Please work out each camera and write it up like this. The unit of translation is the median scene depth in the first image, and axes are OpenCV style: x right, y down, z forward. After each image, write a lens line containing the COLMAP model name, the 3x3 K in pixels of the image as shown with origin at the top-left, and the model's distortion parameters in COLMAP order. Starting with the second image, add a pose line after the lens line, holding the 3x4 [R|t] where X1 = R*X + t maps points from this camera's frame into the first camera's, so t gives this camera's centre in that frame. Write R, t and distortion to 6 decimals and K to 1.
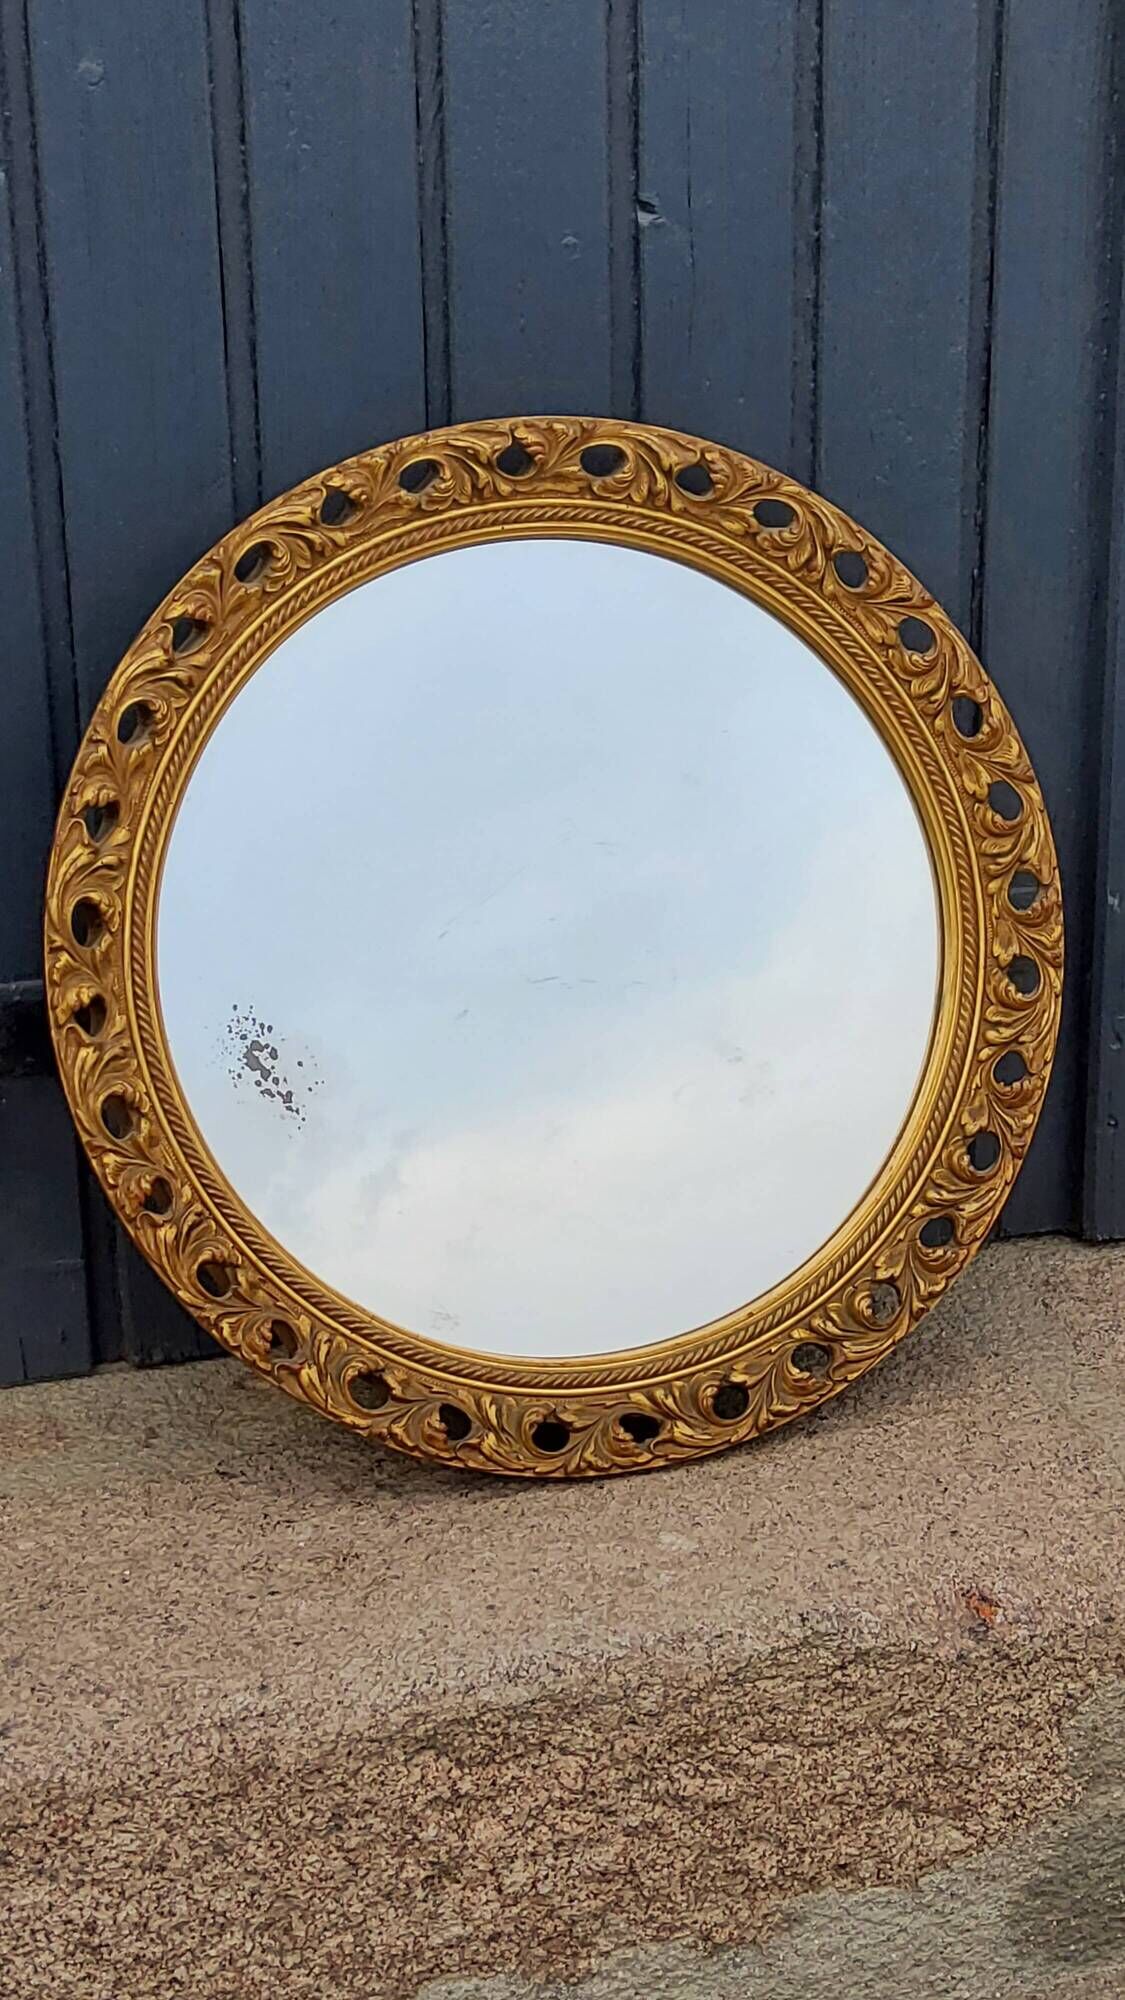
lens RADIAL K [[3028.6, 0, 581.2], [0, 3028.6, 984.1], [0, 0, 1]] dist [0.118437, 0.000000]
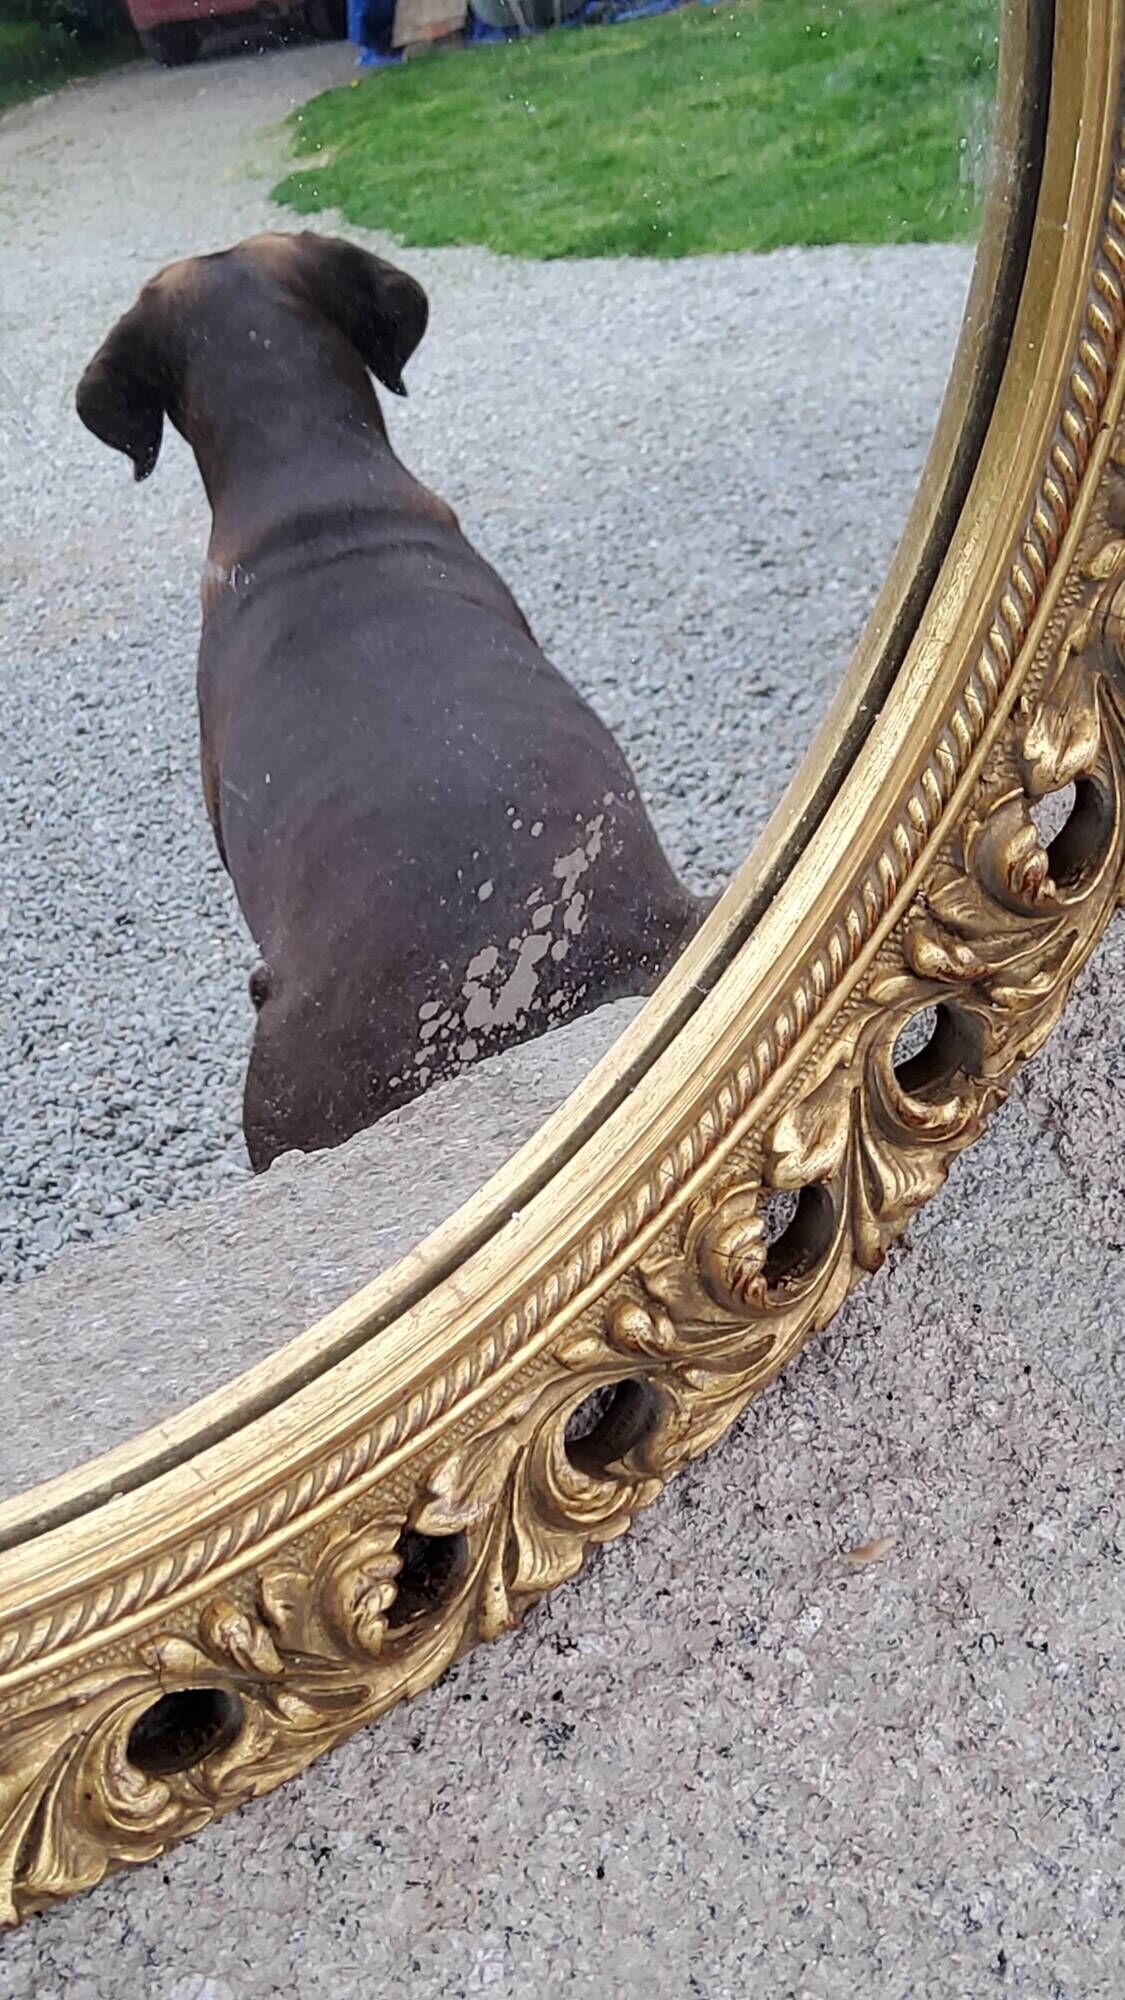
lens RADIAL K [[3028.6, 0, 575.8], [0, 3028.6, 993.9], [0, 0, 1]] dist [0.118437, 0.000000]
pose [[0.943634, -0.166231, 0.286222, -0.010400], [0.006734, 0.874203, 0.485514, -0.109430], [-0.330923, -0.456220, 0.826046, 0.808232]]
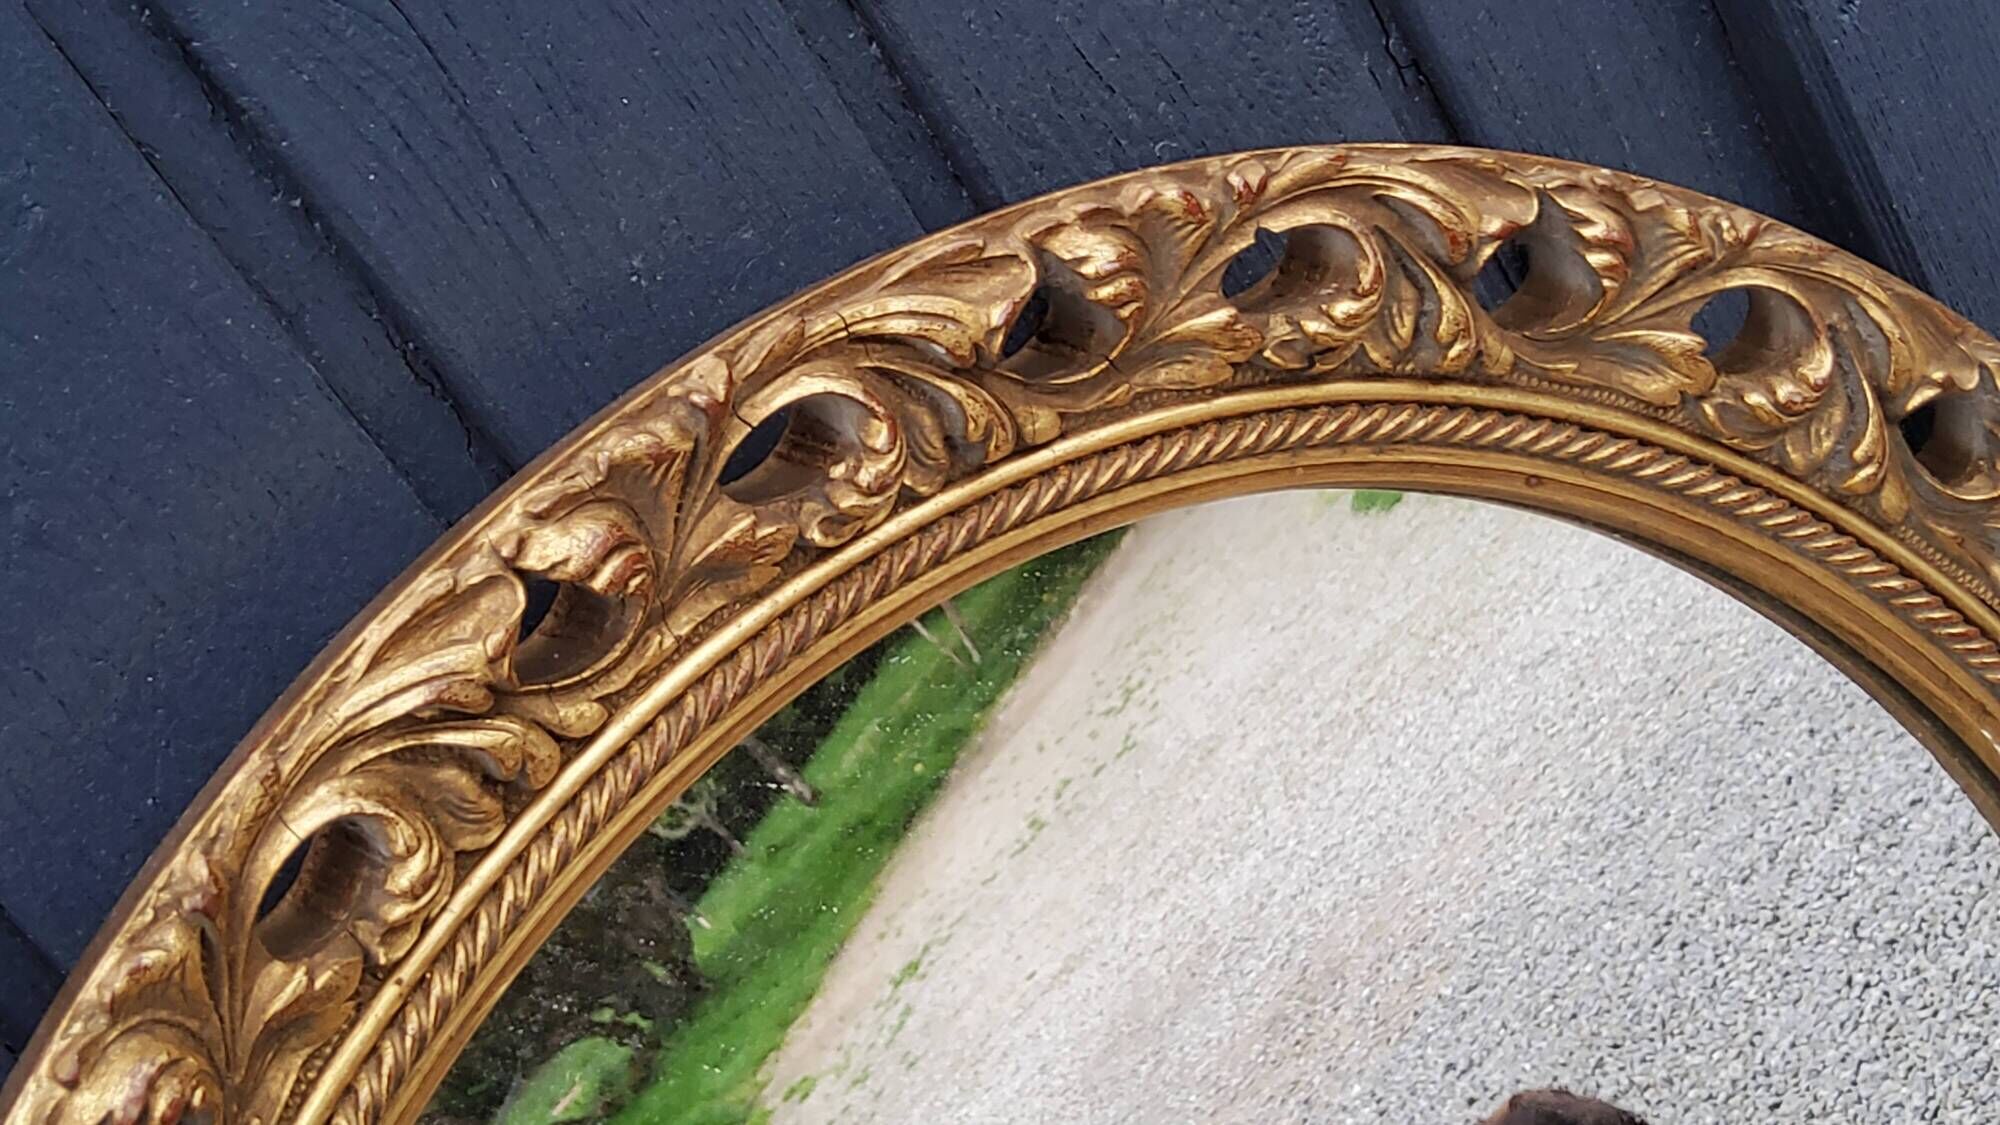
lens RADIAL K [[3028.6, 0, 994.1], [0, 3028.6, 525.4], [0, 0, 1]] dist [0.118437, 0.000000]
pose [[0.792024, -0.596991, 0.127669, 0.016045], [0.570380, 0.798177, 0.193854, -0.234449], [-0.217632, -0.080717, 0.972688, 0.753255]]
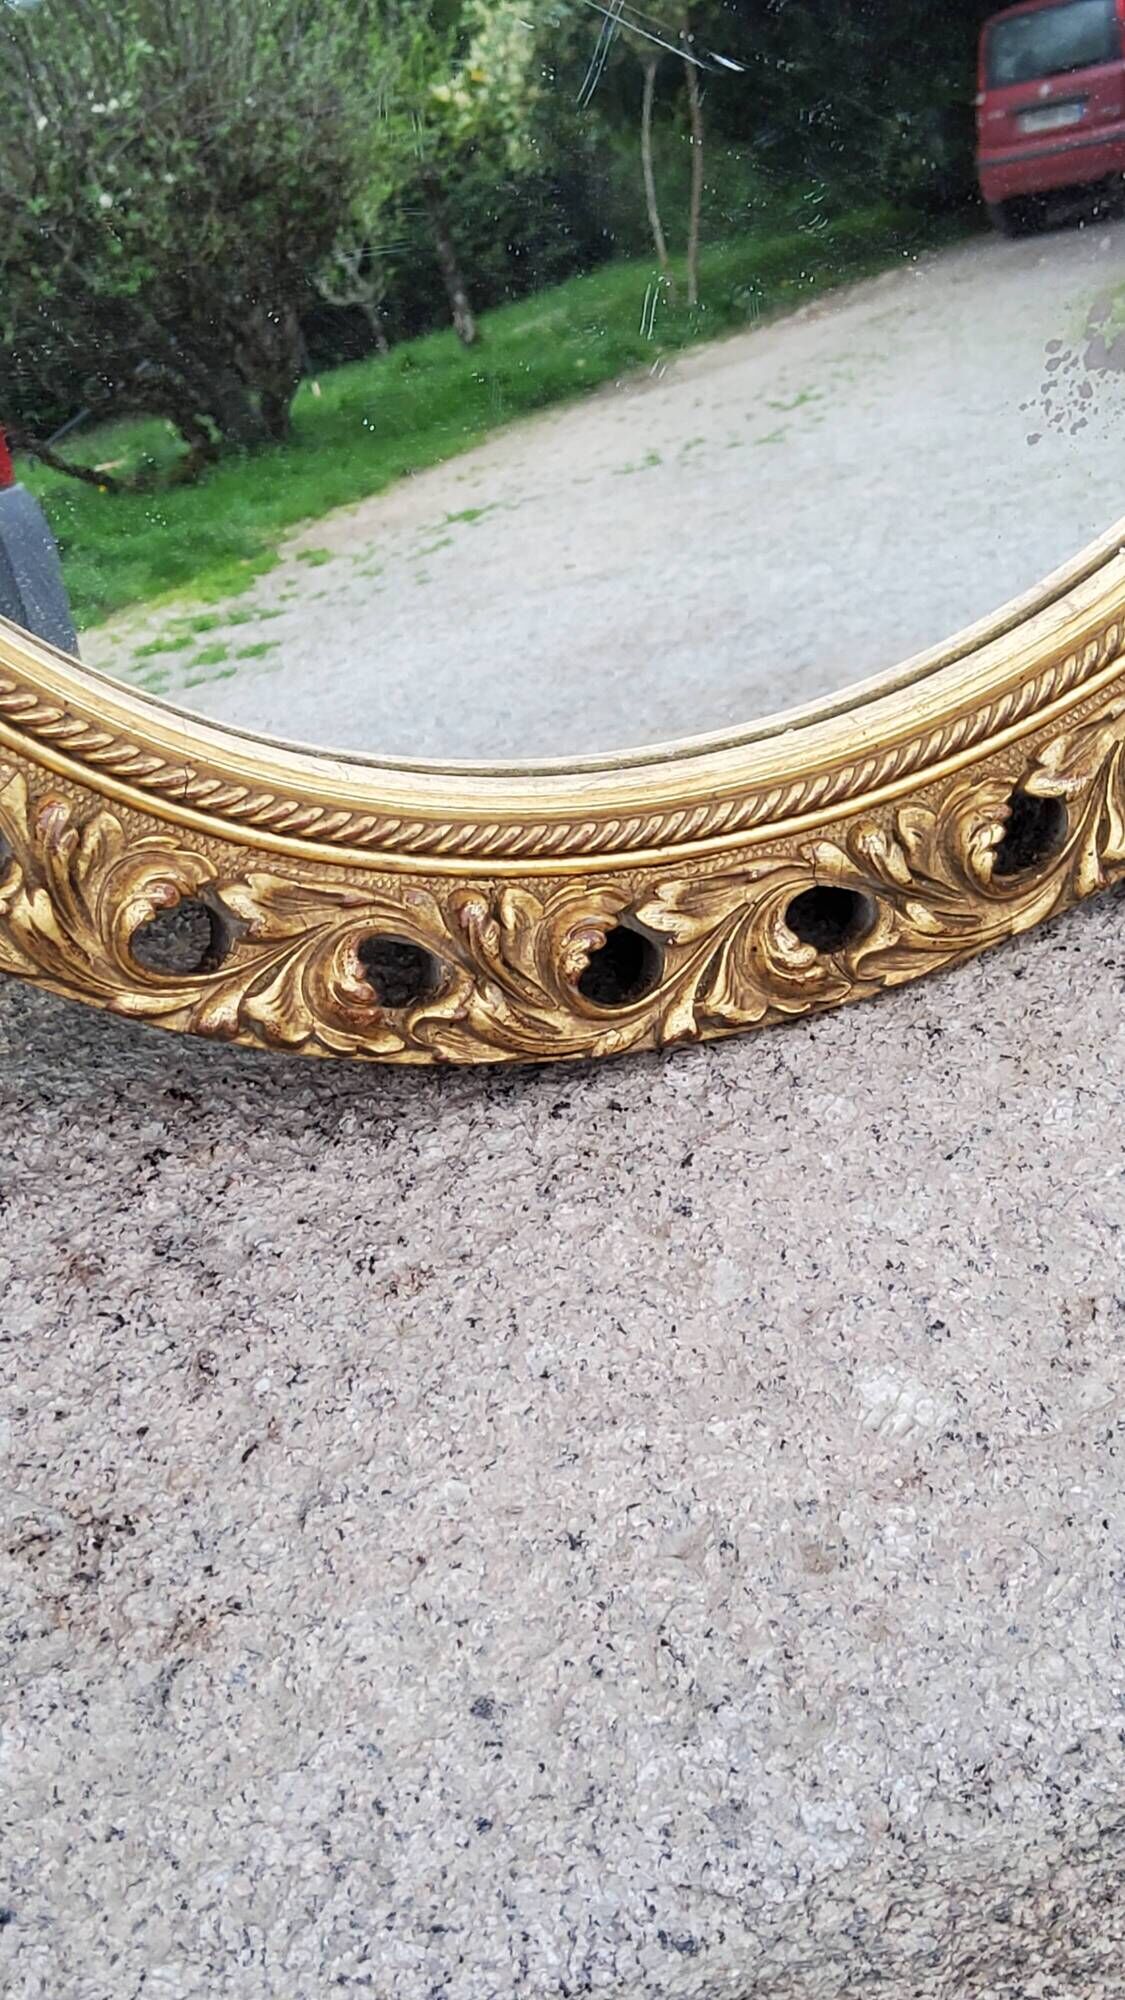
lens RADIAL K [[3028.6, 0, 576.7], [0, 3028.6, 996.7], [0, 0, 1]] dist [0.118437, 0.000000]
pose [[0.993926, -0.102326, 0.040499, -0.023662], [0.075484, 0.901697, 0.425728, -0.045282], [-0.080081, -0.420085, 0.903944, 0.661918]]
